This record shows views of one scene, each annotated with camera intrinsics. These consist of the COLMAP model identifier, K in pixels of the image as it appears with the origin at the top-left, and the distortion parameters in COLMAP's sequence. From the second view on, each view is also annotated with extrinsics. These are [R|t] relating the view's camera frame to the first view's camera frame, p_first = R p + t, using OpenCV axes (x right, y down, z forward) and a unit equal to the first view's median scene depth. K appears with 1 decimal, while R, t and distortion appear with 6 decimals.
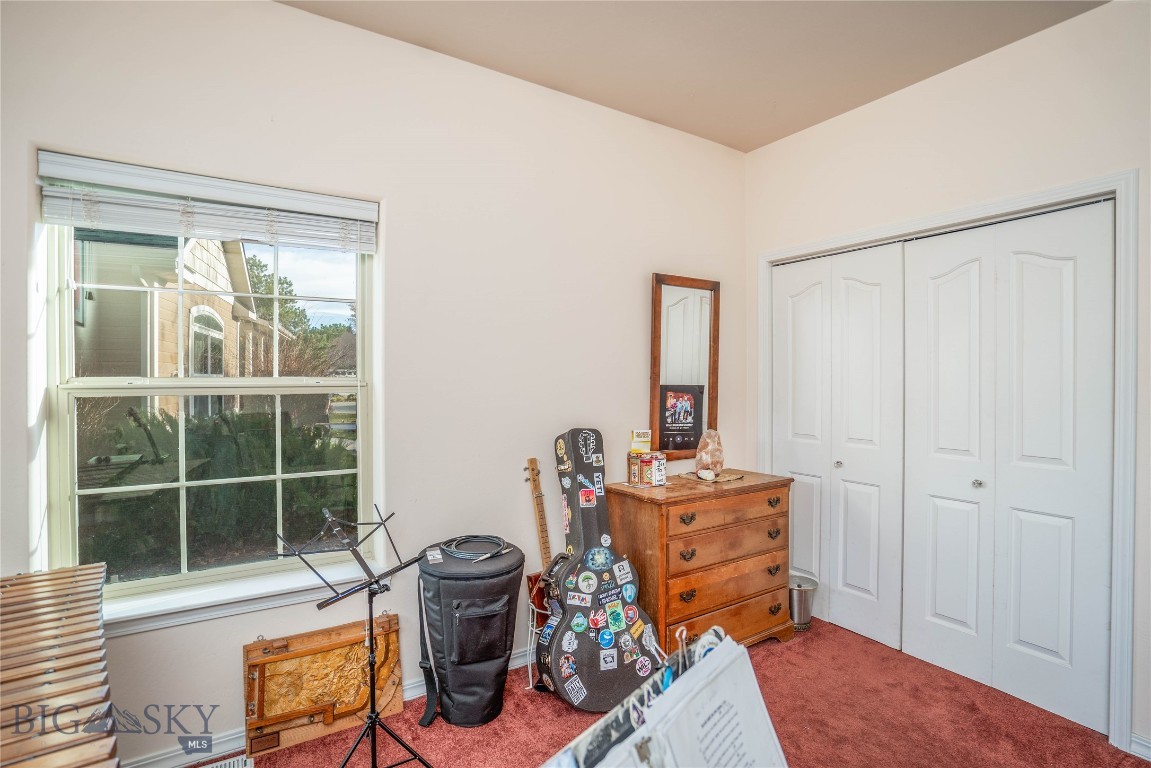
lens RADIAL K [[546.8, 0, 575.5], [0, 546.8, 384.0], [0, 0, 1]] dist [-0.053112, 0.000025]
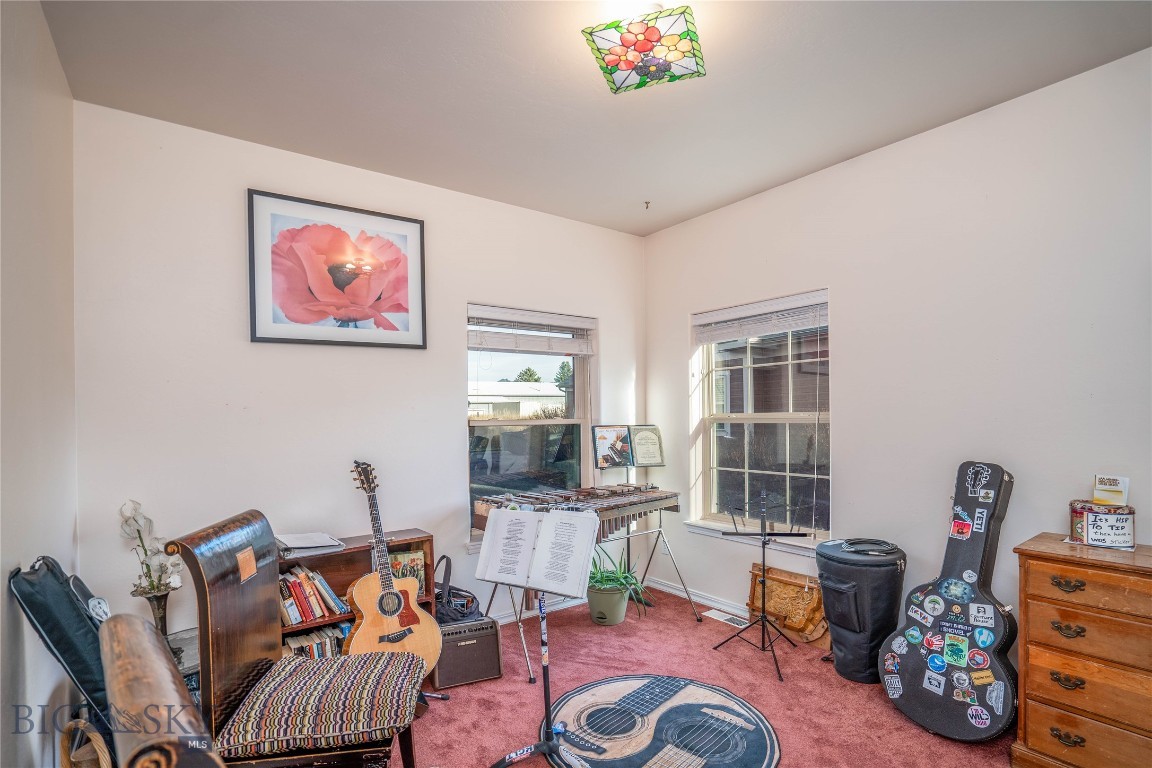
lens RADIAL K [[551.7, 0, 576.0], [0, 551.7, 420.7], [0, 0, 1]] dist [0.000168, 0.000245]
pose [[0.080938, 0.011287, -0.996655, 1.025020], [0.009227, 0.999885, 0.012073, -0.012145], [0.996676, -0.010173, 0.080824, 0.223908]]
